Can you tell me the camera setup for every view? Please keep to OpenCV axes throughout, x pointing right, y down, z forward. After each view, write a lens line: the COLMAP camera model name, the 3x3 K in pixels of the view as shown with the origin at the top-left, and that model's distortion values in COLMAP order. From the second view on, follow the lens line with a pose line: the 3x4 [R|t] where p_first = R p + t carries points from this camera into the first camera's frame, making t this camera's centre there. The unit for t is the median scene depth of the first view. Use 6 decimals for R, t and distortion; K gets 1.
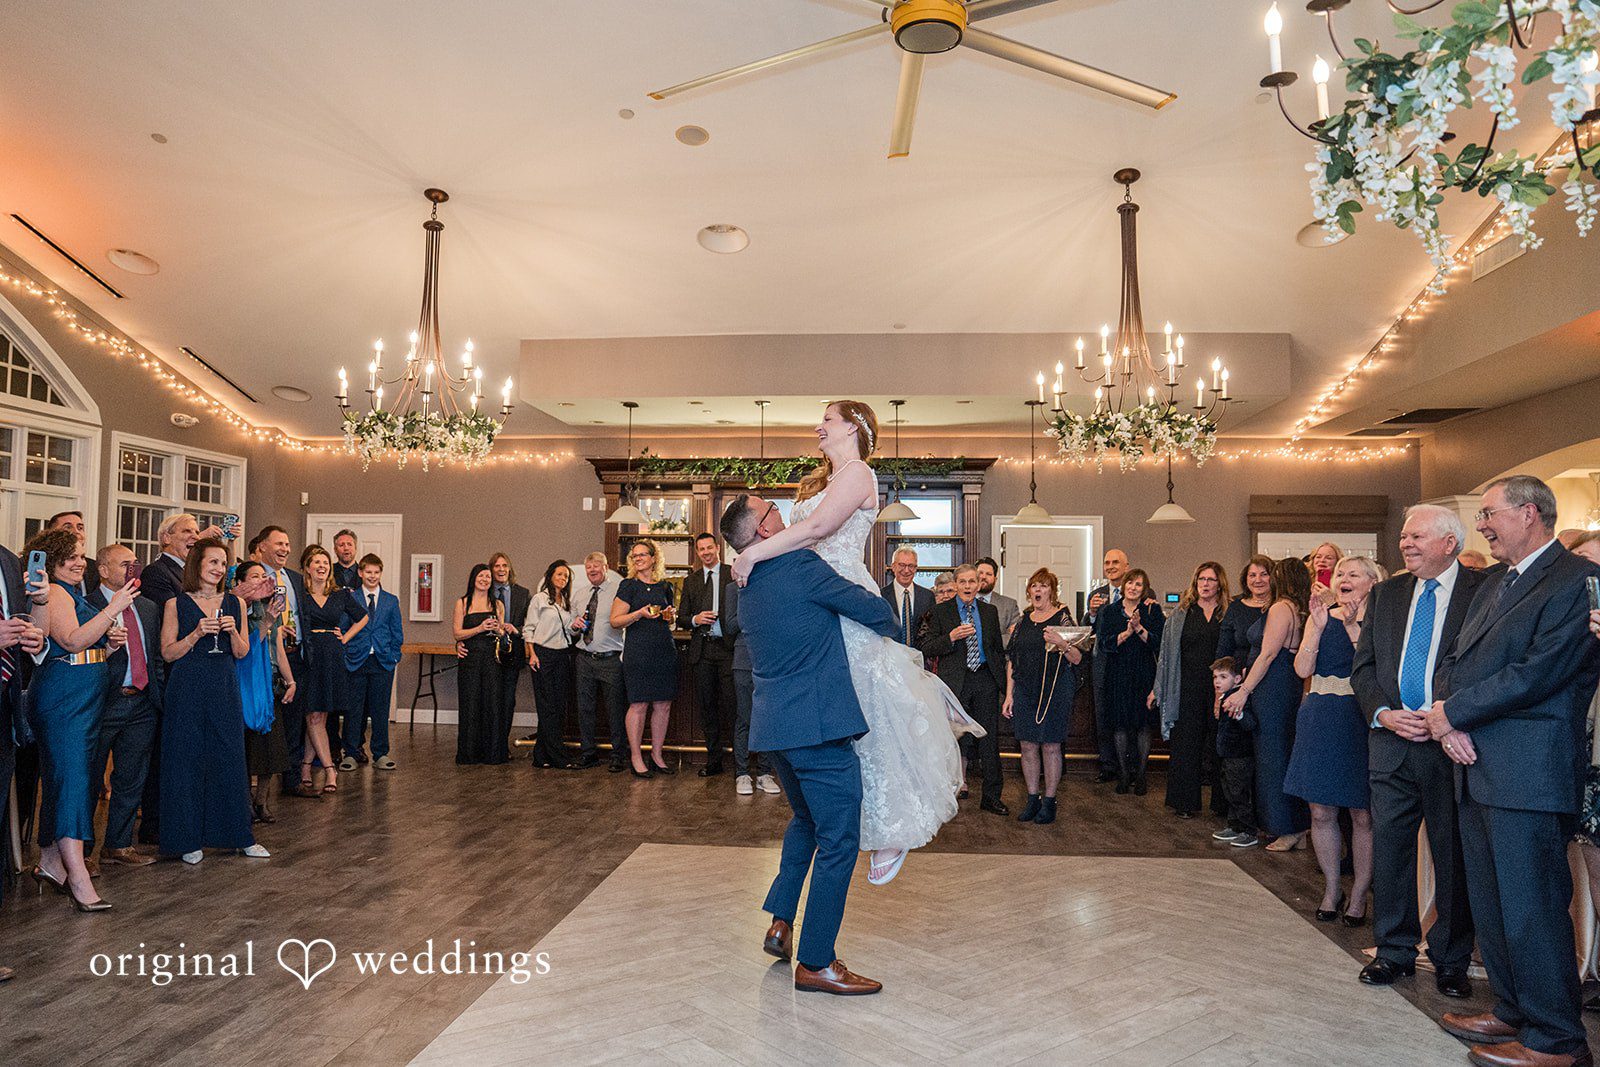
lens RADIAL K [[1124.3, 0, 764.5], [0, 1124.3, 510.9], [0, 0, 1]] dist [-0.089283, -0.000776]
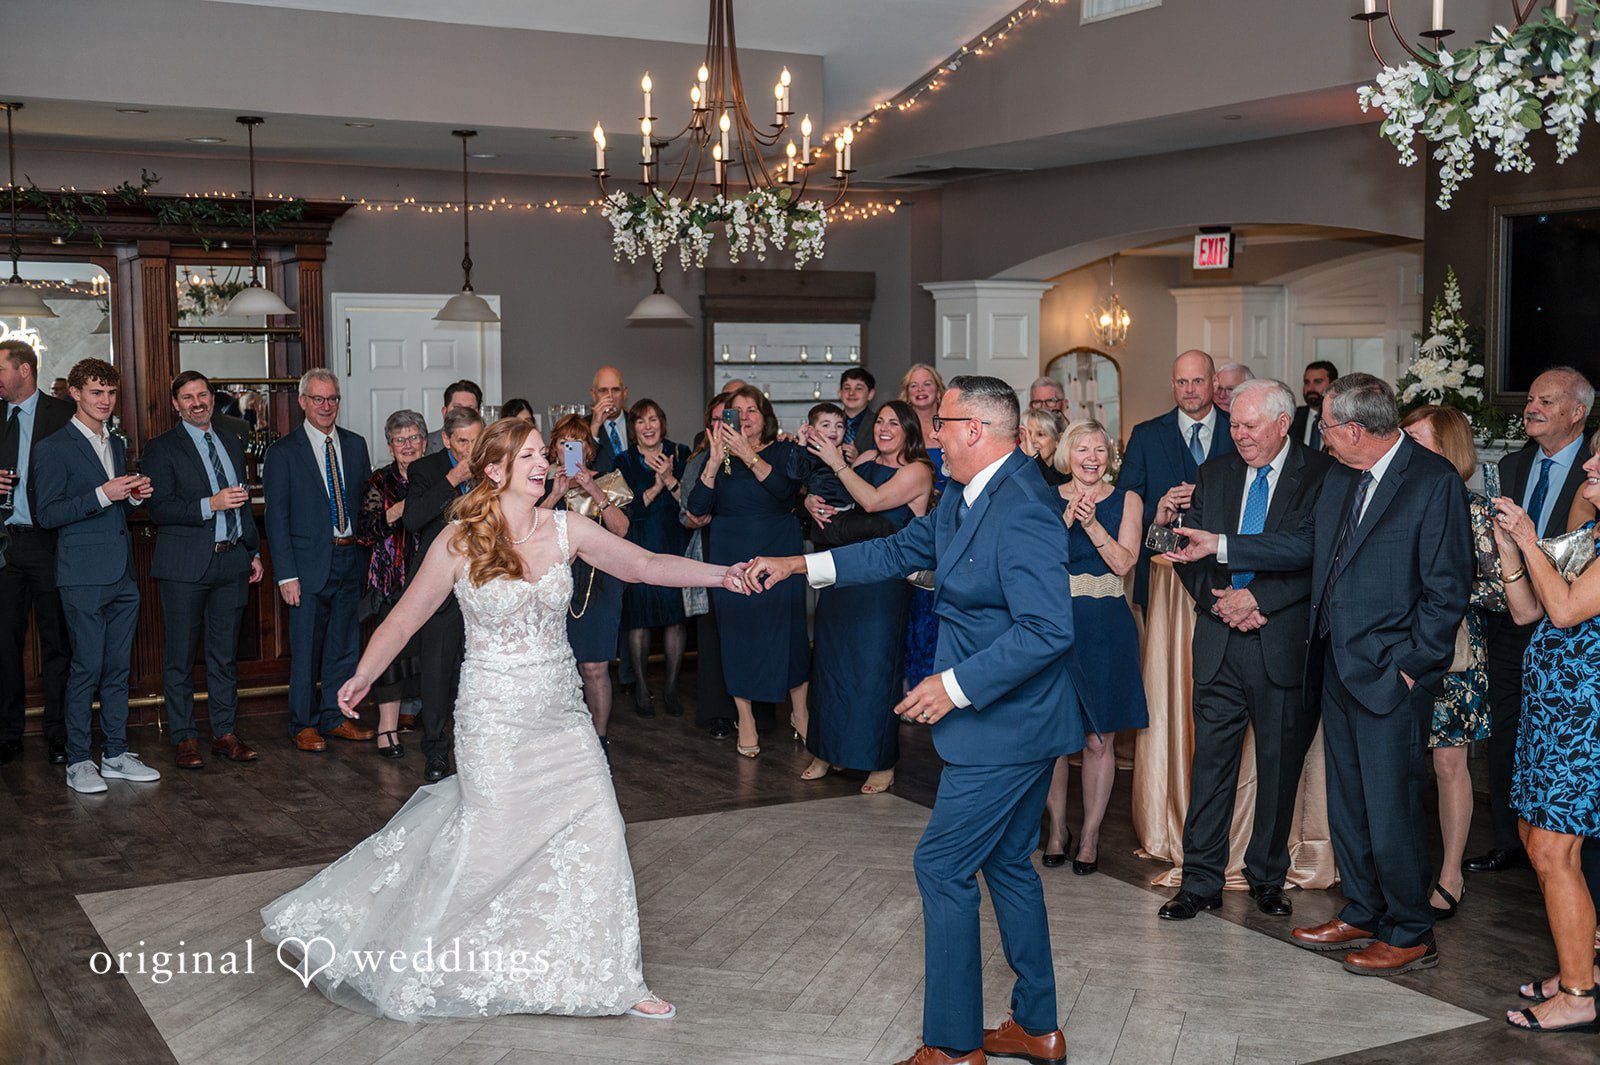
lens RADIAL K [[1921.6, 0, 800.0], [0, 1921.6, 532.5], [0, 0, 1]] dist [-0.010209, 0.007692]
pose [[0.813881, -0.067476, 0.577100, -0.221880], [-0.030144, 0.986993, 0.157913, -0.043225], [-0.580249, -0.145919, 0.801261, -0.025164]]
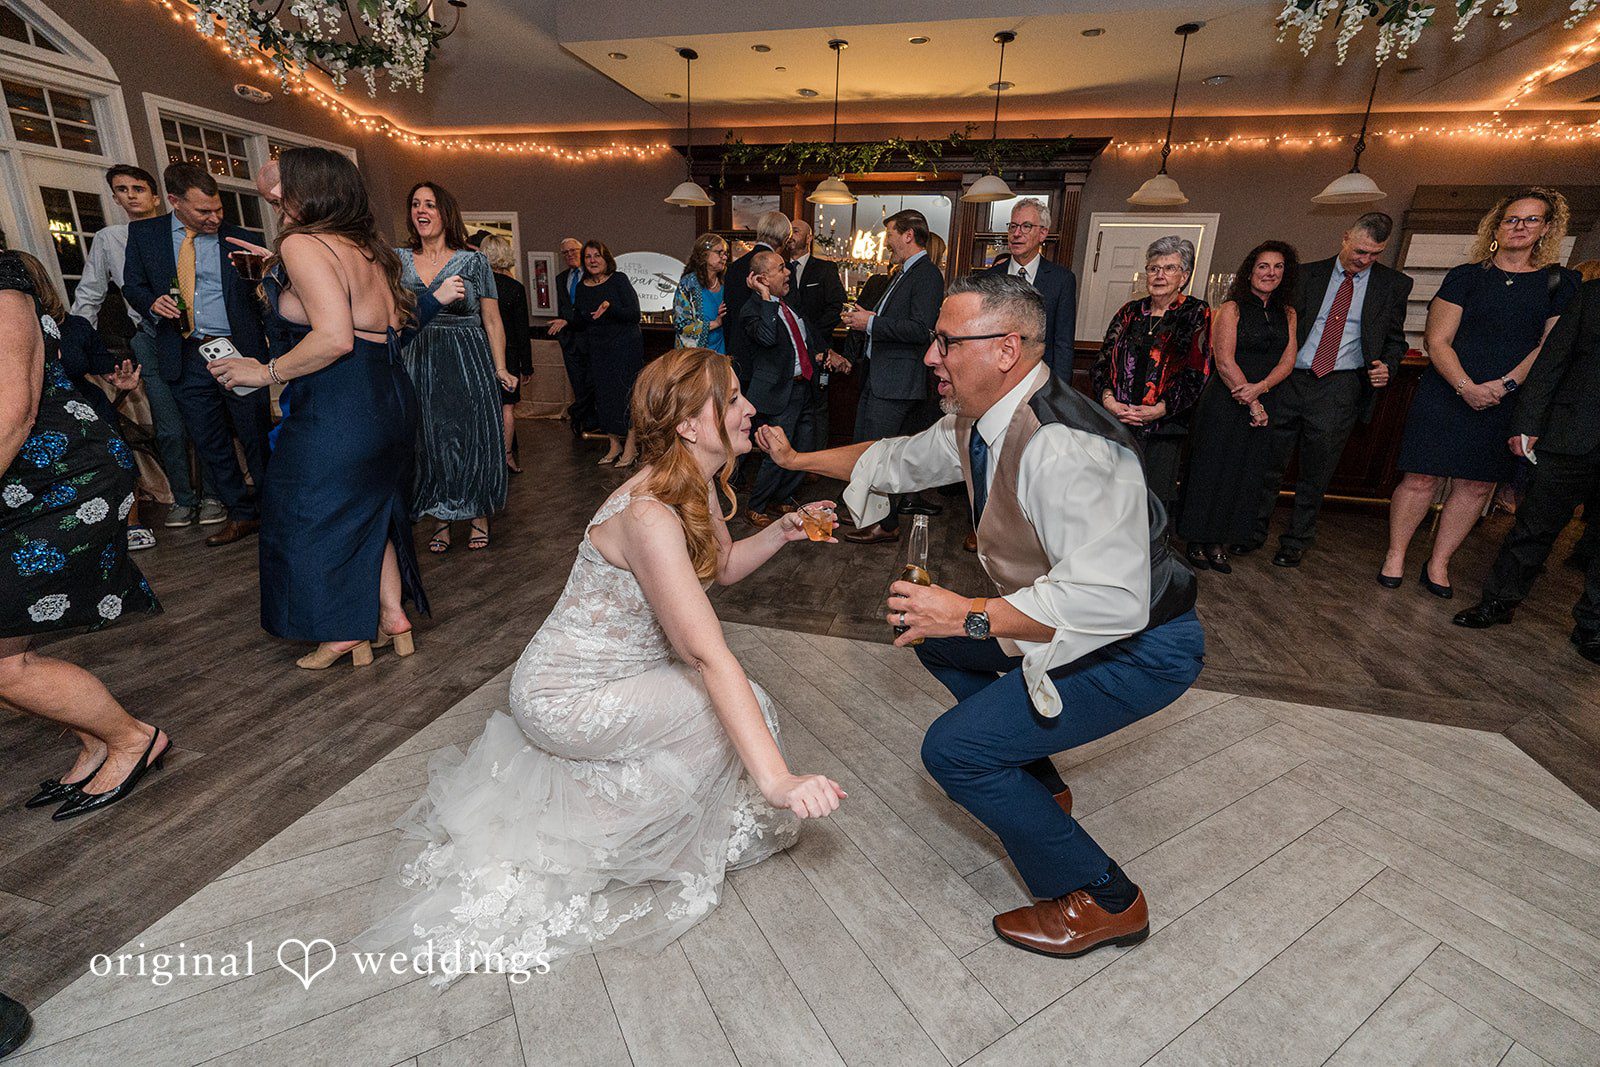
lens RADIAL K [[699.9, 0, 800.0], [0, 699.9, 533.5], [0, 0, 1]] dist [-0.002822, 0.000554]
pose [[0.991371, 0.061522, -0.115754, 0.046566], [-0.014950, 0.930328, 0.366424, 0.045956], [0.130233, -0.361531, 0.923220, 0.347414]]
